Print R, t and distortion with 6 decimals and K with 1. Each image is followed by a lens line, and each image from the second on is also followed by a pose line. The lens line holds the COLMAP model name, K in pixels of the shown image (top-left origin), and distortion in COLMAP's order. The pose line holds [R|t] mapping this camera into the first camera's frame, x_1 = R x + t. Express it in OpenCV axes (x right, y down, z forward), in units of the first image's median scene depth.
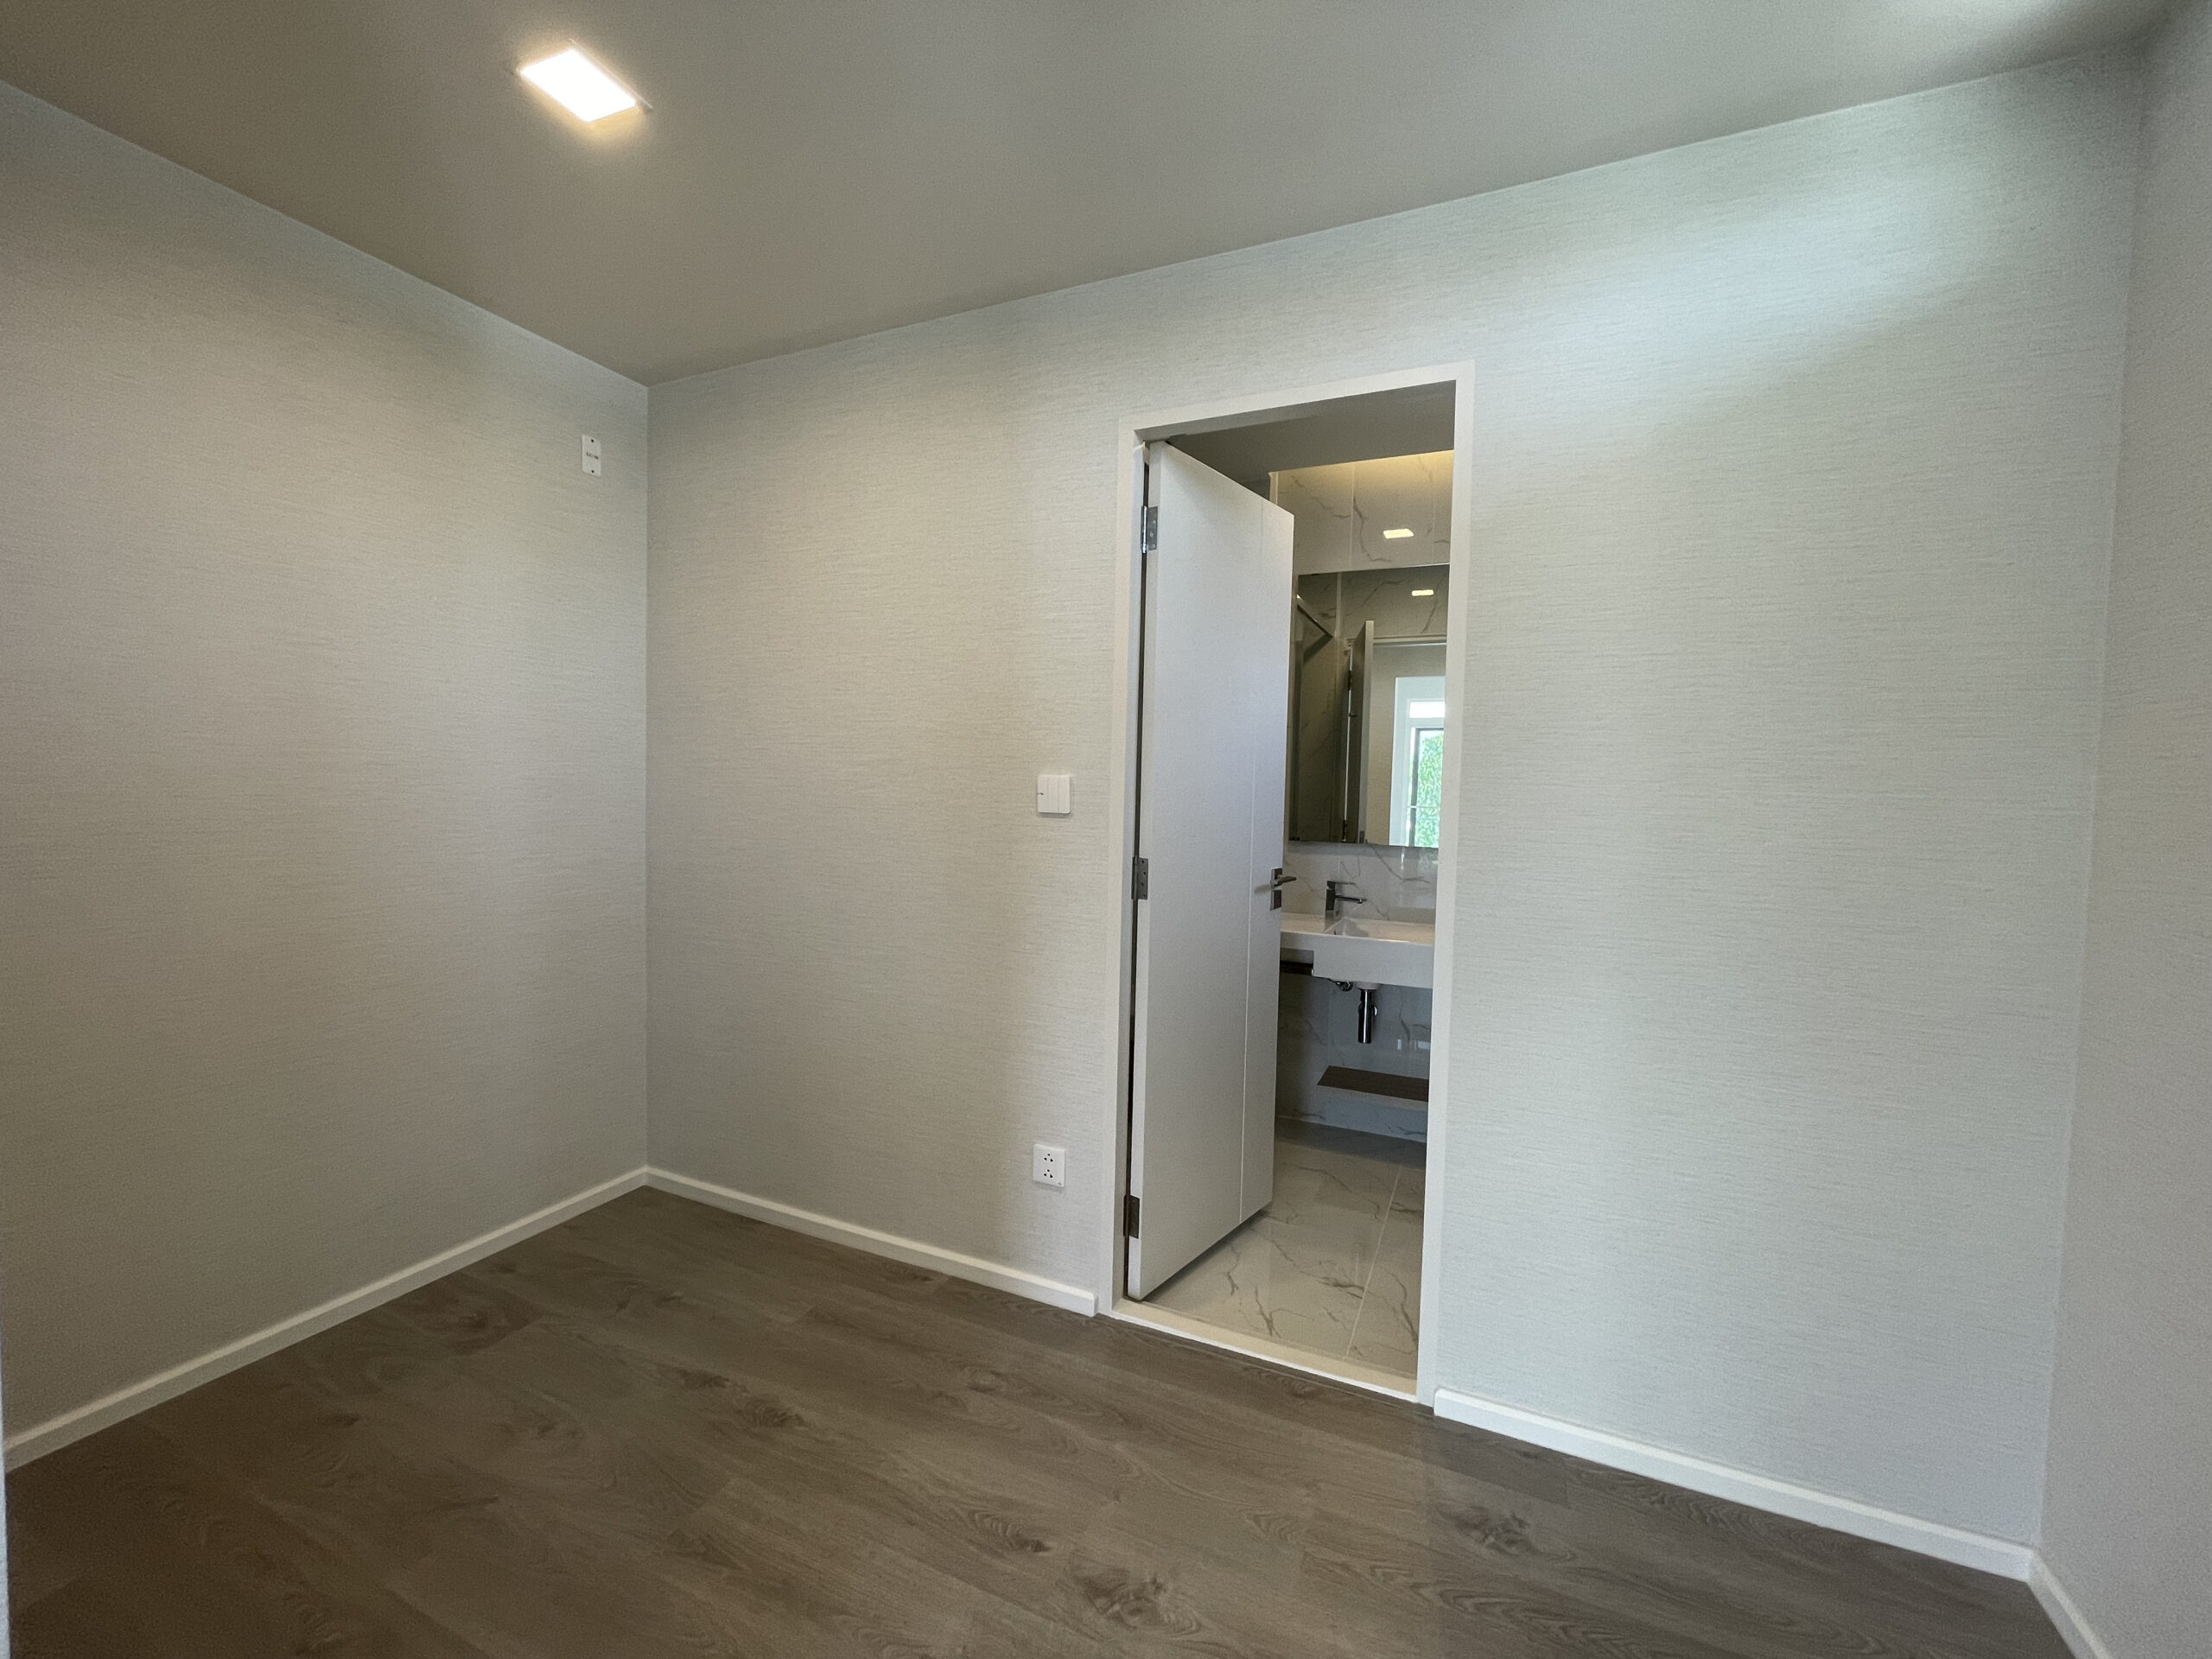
lens RADIAL K [[885.8, 0, 1109.6], [0, 885.8, 829.0], [0, 0, 1]] dist [0.011847, -0.000058]
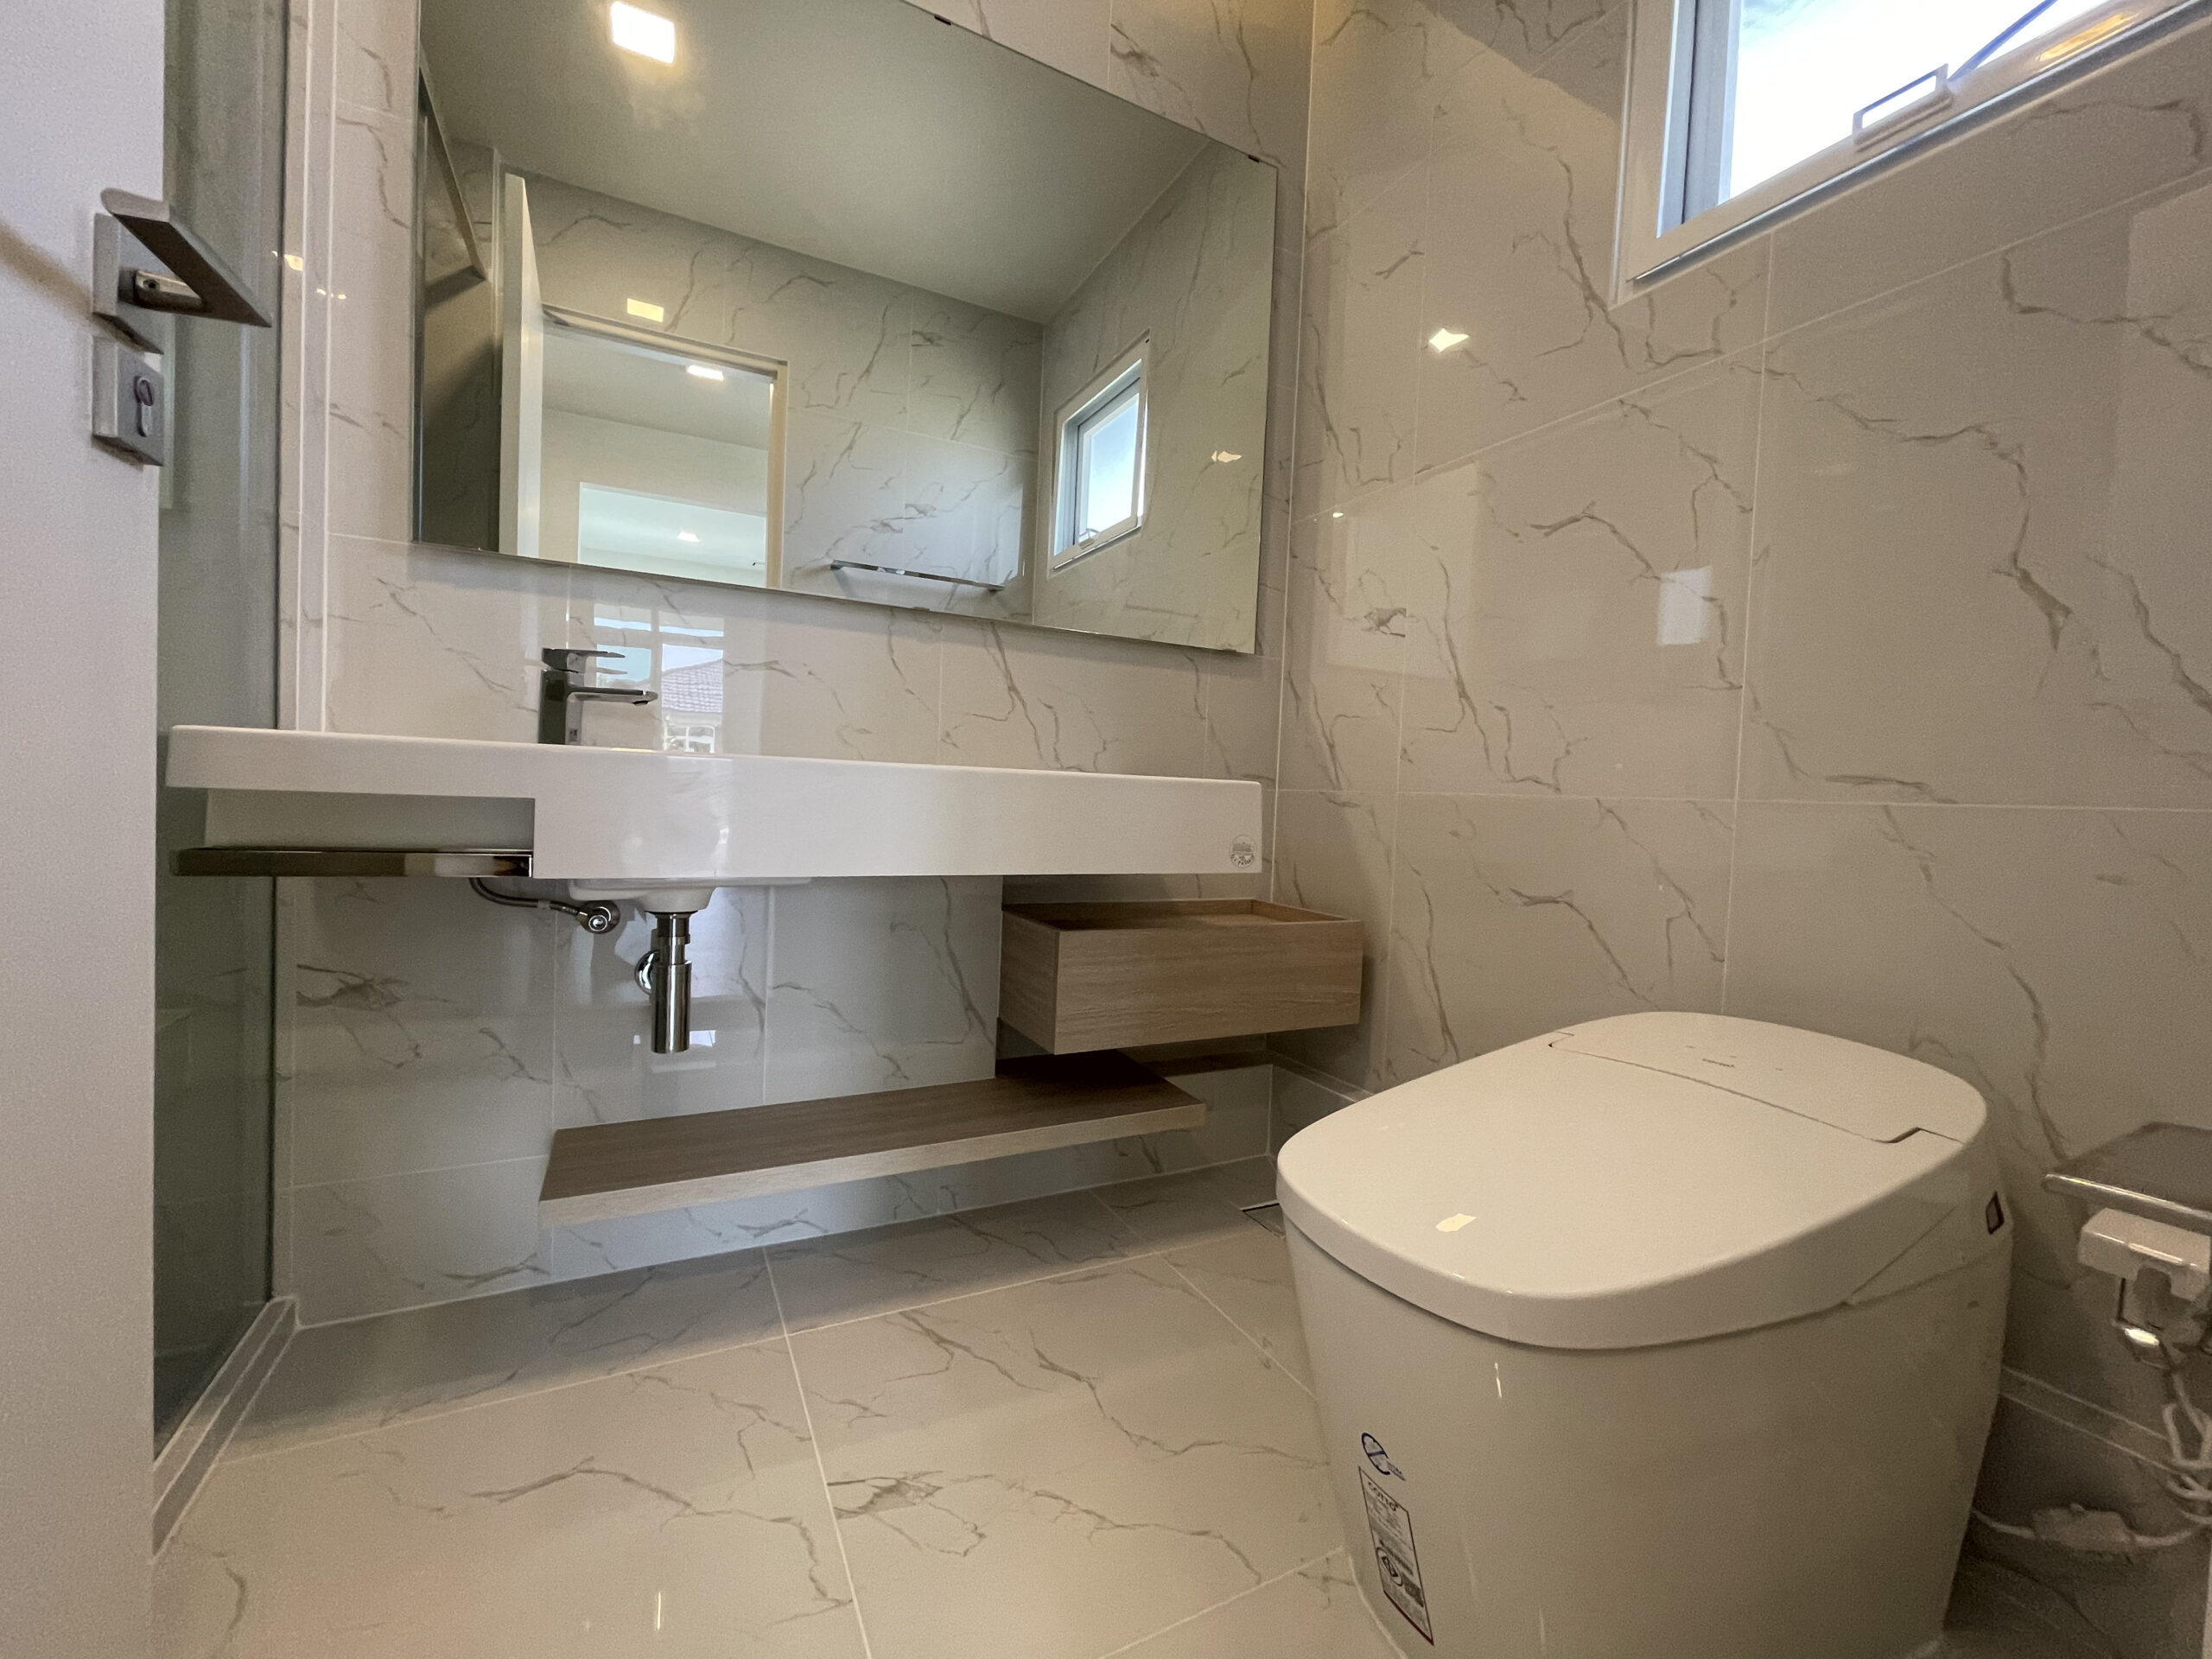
lens RADIAL K [[885.8, 0, 1109.6], [0, 885.8, 829.0], [0, 0, 1]] dist [0.011847, -0.000058]
pose [[0.630116, -0.022479, 0.776176, 0.101782], [0.014664, 0.999747, 0.017050, 0.132968], [-0.776363, 0.000639, 0.630286, 0.574051]]
